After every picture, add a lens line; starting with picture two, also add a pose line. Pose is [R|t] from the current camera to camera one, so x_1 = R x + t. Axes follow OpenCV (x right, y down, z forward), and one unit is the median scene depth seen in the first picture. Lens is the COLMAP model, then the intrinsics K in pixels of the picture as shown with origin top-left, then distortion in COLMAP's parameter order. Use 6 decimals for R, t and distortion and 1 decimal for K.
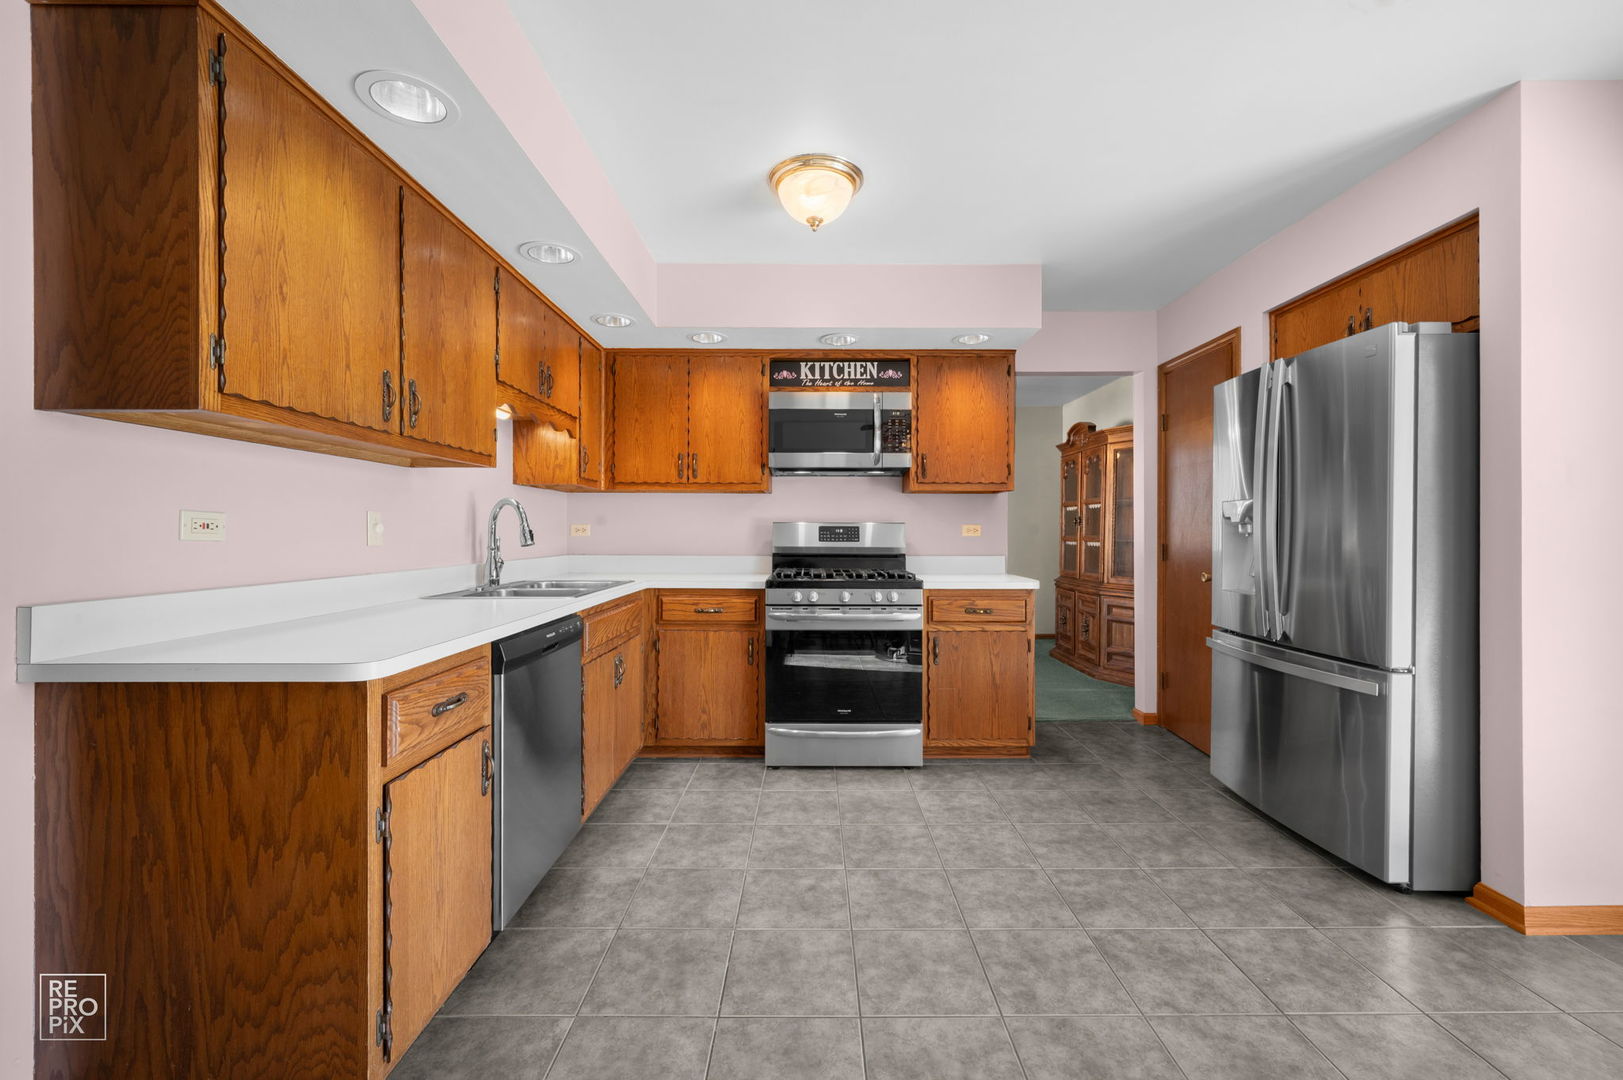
lens RADIAL K [[637.7, 0, 811.5], [0, 637.7, 540.0], [0, 0, 1]] dist [-0.000809, -0.000332]
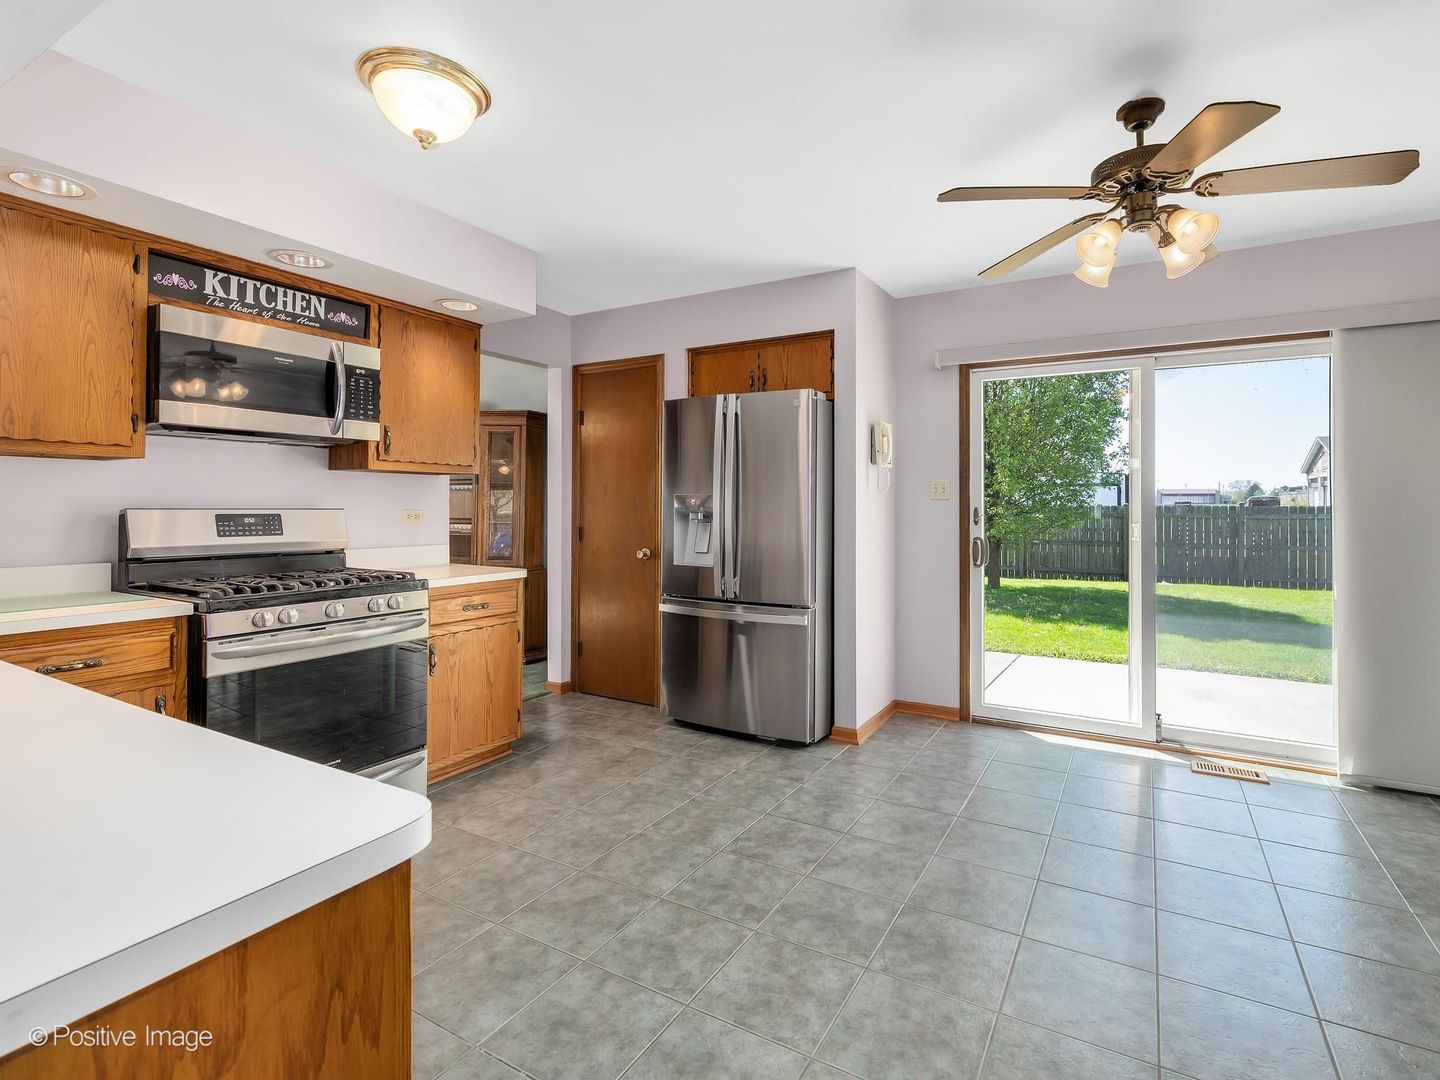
lens RADIAL K [[706.4, 0, 723.7], [0, 706.4, 510.8], [0, 0, 1]] dist [-0.000109, -0.000366]
pose [[0.499884, -0.007795, 0.866057, -0.506000], [0.008860, 0.999953, 0.003885, -0.031466], [-0.866047, 0.005731, 0.499930, 0.215658]]
